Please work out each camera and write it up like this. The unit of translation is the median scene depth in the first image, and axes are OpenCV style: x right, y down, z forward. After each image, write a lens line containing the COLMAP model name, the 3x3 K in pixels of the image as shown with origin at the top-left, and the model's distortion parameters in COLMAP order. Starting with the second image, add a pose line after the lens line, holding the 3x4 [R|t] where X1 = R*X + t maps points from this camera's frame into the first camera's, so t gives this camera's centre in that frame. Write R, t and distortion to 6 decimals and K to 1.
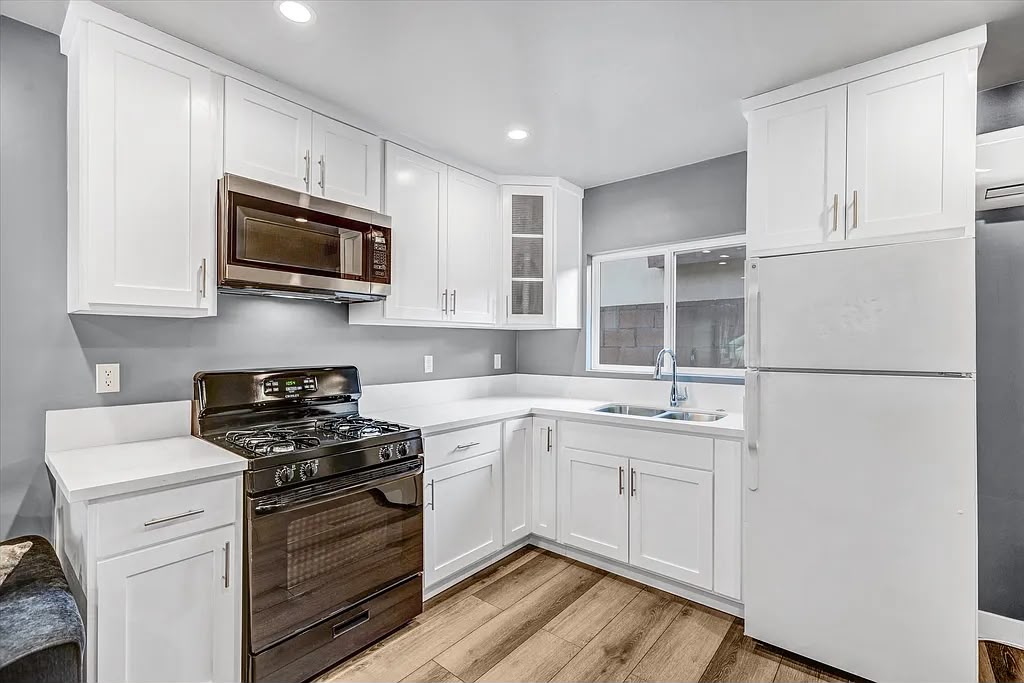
lens RADIAL K [[462.6, 0, 511.8], [0, 462.6, 344.4], [0, 0, 1]] dist [-0.004147, 0.005846]
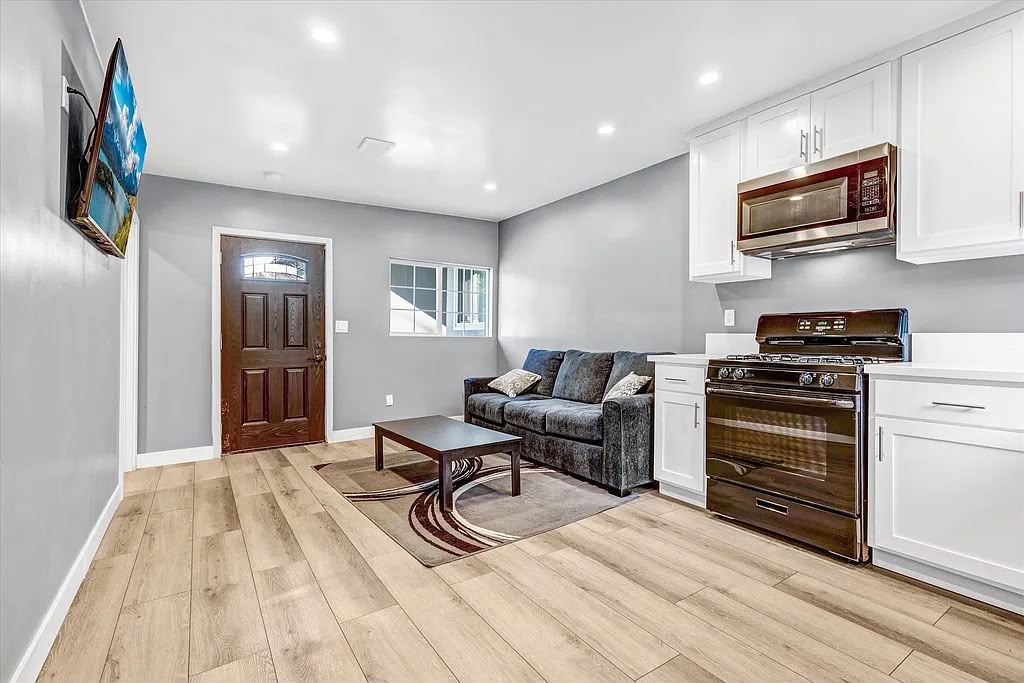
lens RADIAL K [[462.6, 0, 510.8], [0, 462.6, 326.5], [0, 0, 1]] dist [-0.004147, 0.005846]
pose [[-0.269395, -0.023718, -0.962738, 0.757287], [-0.008780, 0.999716, -0.022172, 0.108460], [0.962990, 0.002480, -0.269526, 0.475934]]
